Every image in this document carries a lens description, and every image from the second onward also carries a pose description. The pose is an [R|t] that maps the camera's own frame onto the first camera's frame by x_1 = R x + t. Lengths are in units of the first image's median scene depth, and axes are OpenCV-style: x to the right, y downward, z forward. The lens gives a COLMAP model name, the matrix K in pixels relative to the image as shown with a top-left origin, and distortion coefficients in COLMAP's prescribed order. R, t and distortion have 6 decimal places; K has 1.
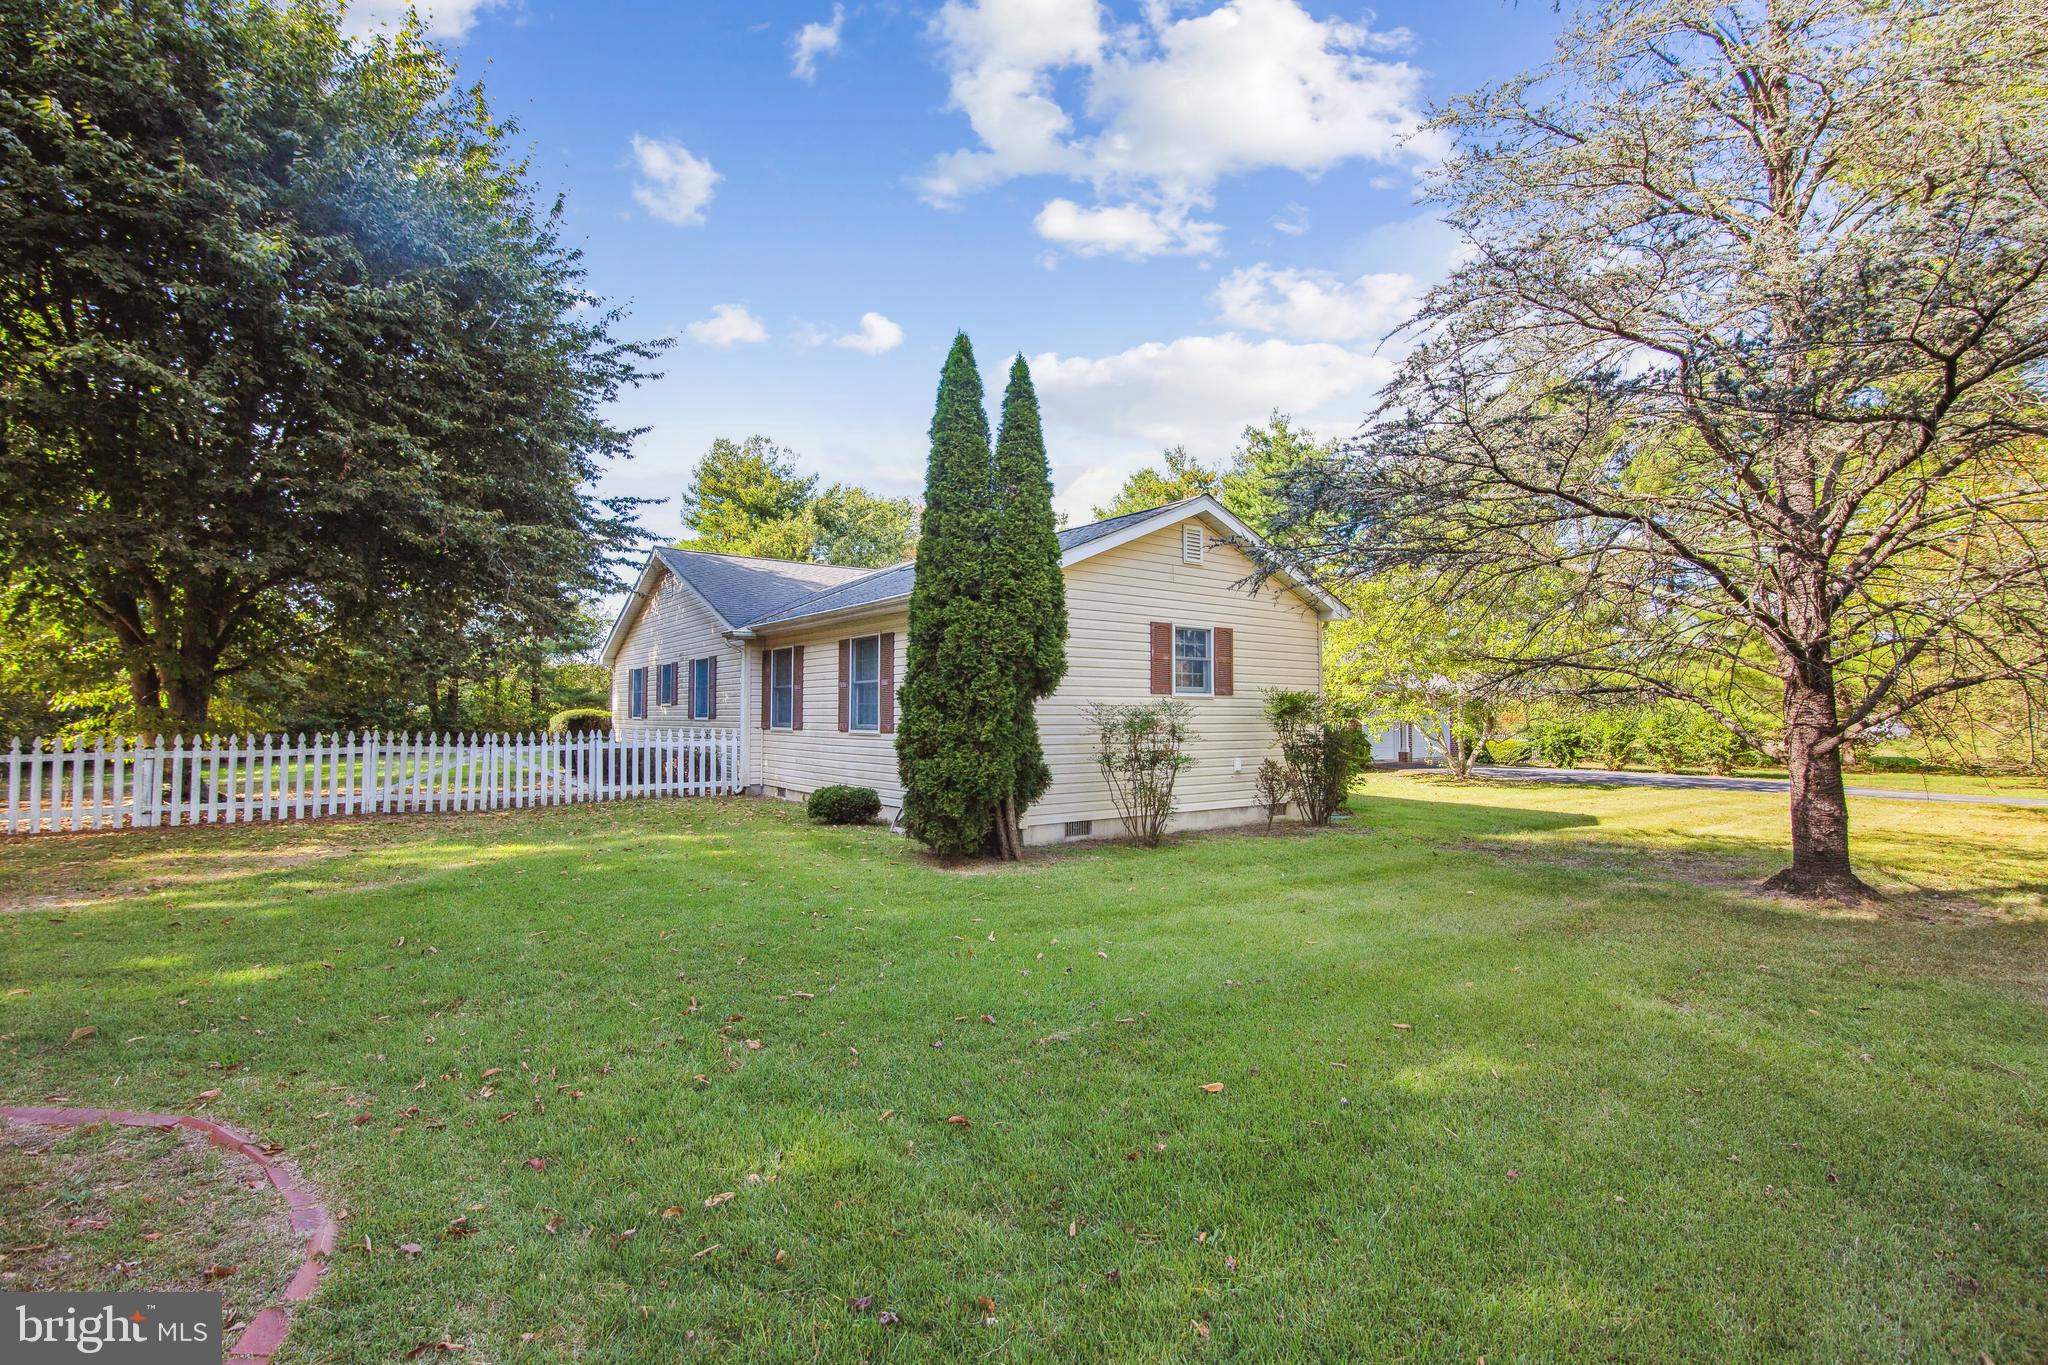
lens RADIAL K [[945.0, 0, 1024.0], [0, 945.0, 682.5], [0, 0, 1]] dist [-0.000814, -0.000134]
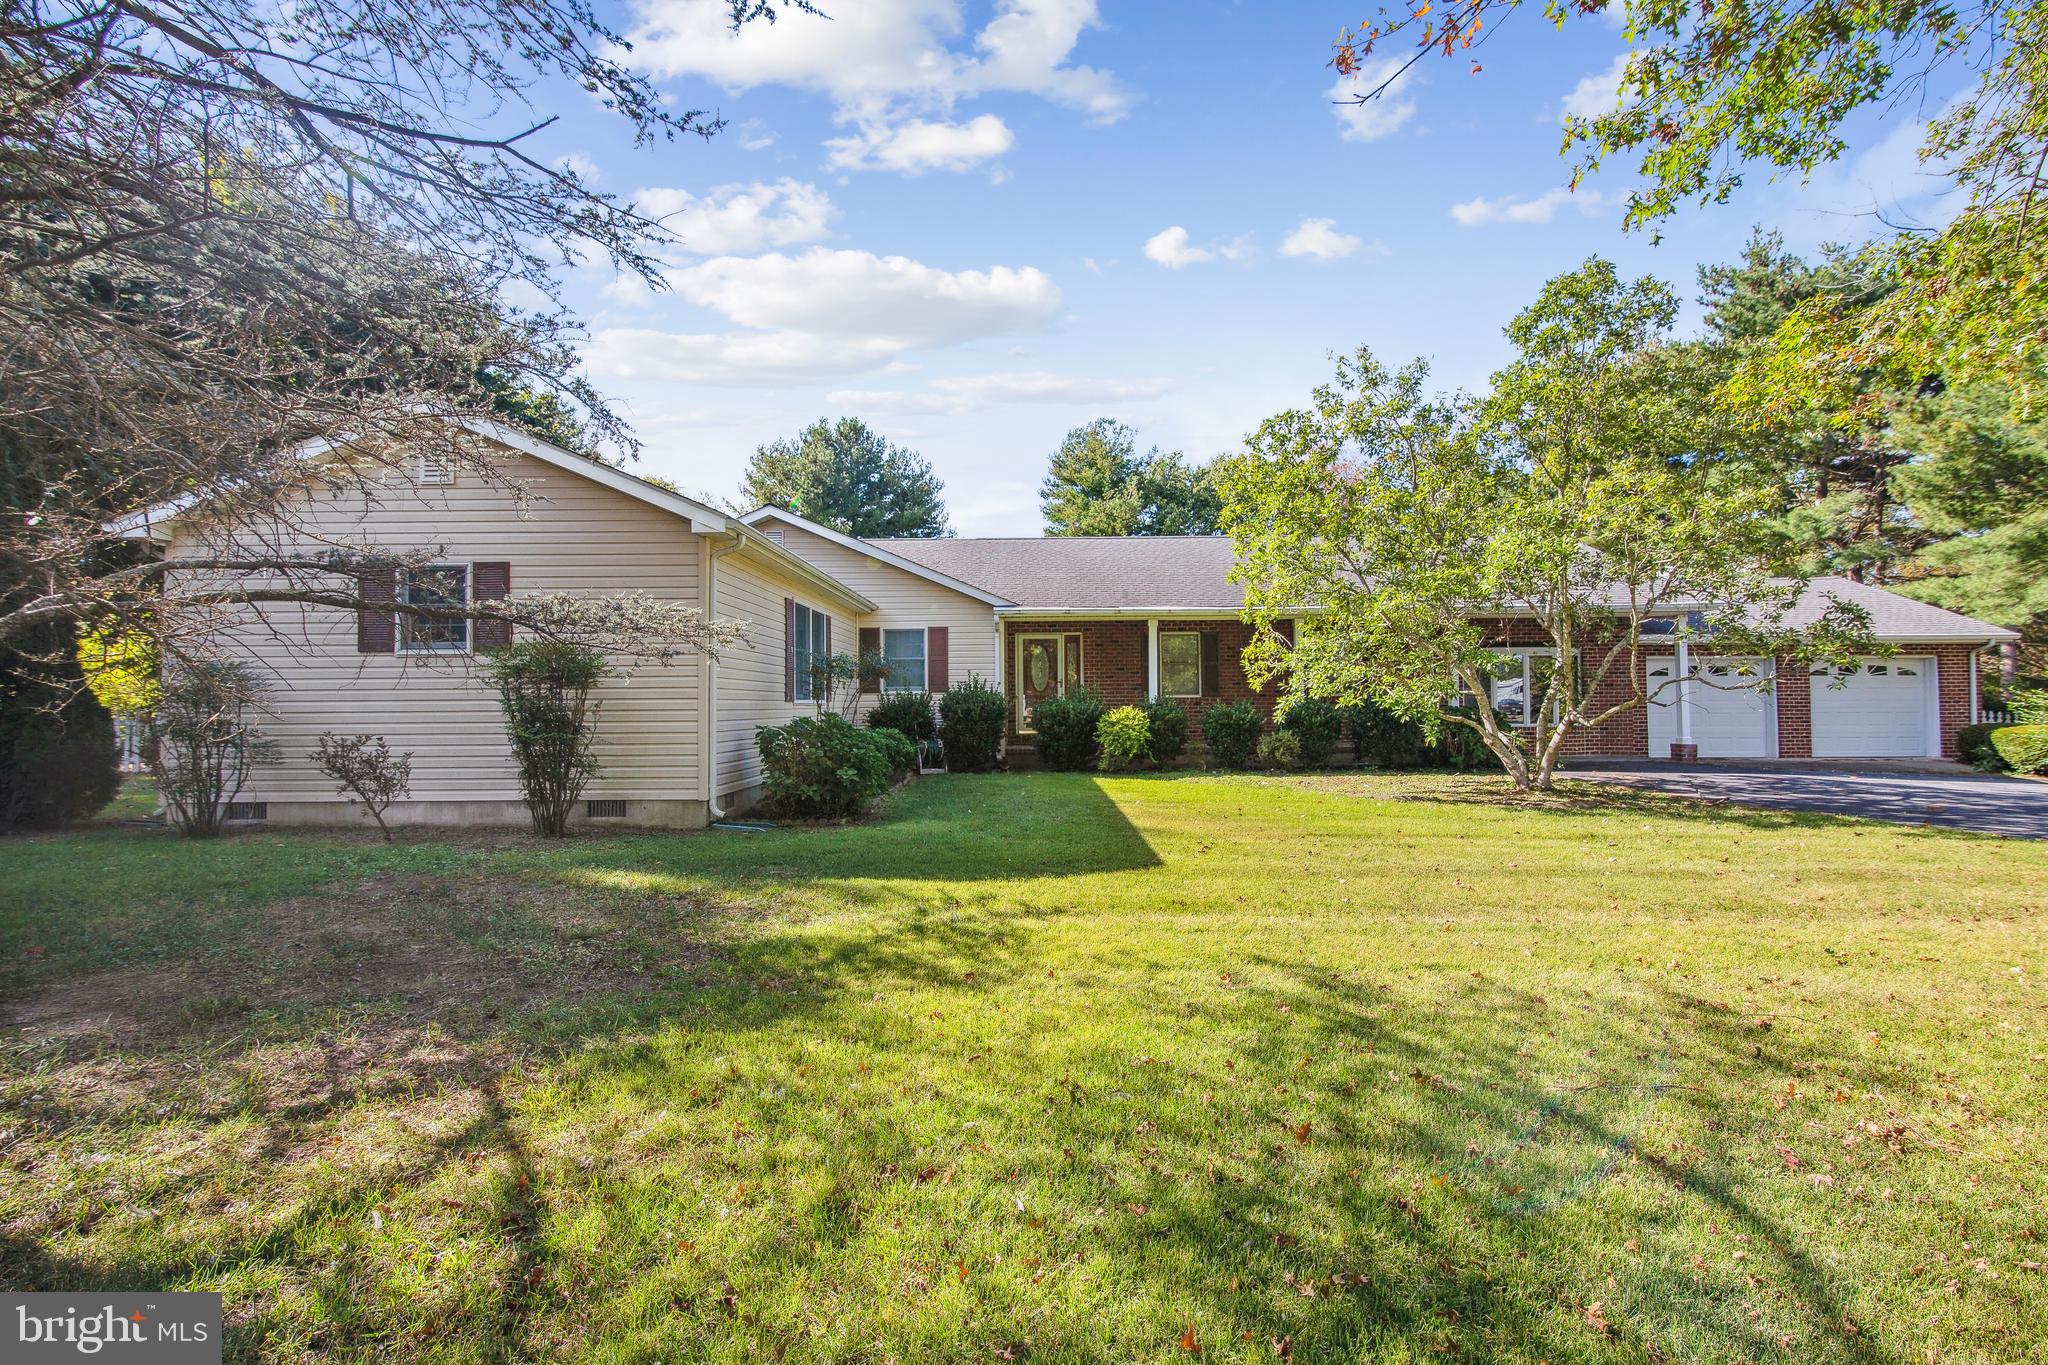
lens RADIAL K [[945.0, 0, 1024.0], [0, 945.0, 682.5], [0, 0, 1]] dist [-0.000814, -0.000134]
pose [[0.796146, -0.022900, -0.604671, 0.419791], [0.029149, 0.999575, 0.000524, 0.020925], [0.604402, -0.018042, 0.796475, 0.272322]]
